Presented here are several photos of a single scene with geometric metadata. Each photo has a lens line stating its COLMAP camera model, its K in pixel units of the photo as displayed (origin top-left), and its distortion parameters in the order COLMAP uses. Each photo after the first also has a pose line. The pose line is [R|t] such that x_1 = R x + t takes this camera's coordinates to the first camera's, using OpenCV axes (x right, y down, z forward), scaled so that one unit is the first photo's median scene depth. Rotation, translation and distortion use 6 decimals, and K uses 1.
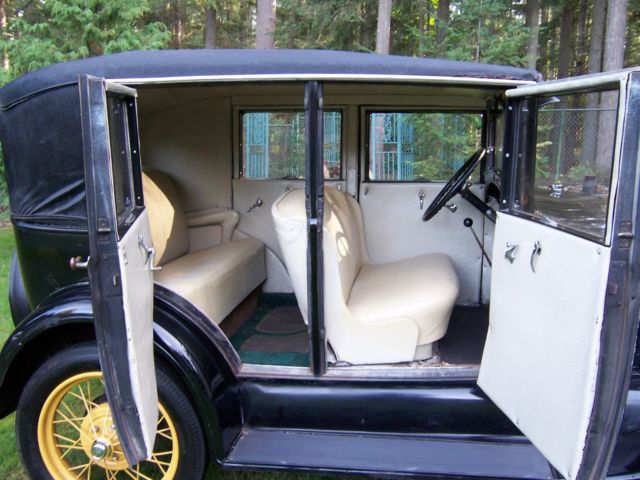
lens RADIAL K [[634.3, 0, 320.0], [0, 634.3, 240.0], [0, 0, 1]] dist [-0.157842, 0.324875]
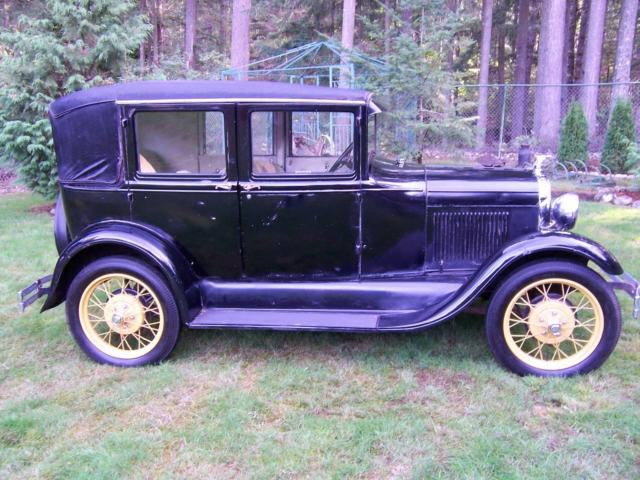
lens RADIAL K [[634.3, 0, 320.0], [0, 634.3, 240.0], [0, 0, 1]] dist [-0.157842, 0.324875]
pose [[0.999735, -0.006859, 0.021976, 0.152421], [0.005654, 0.998501, 0.054446, 0.030024], [-0.022317, -0.054308, 0.998275, -0.657203]]
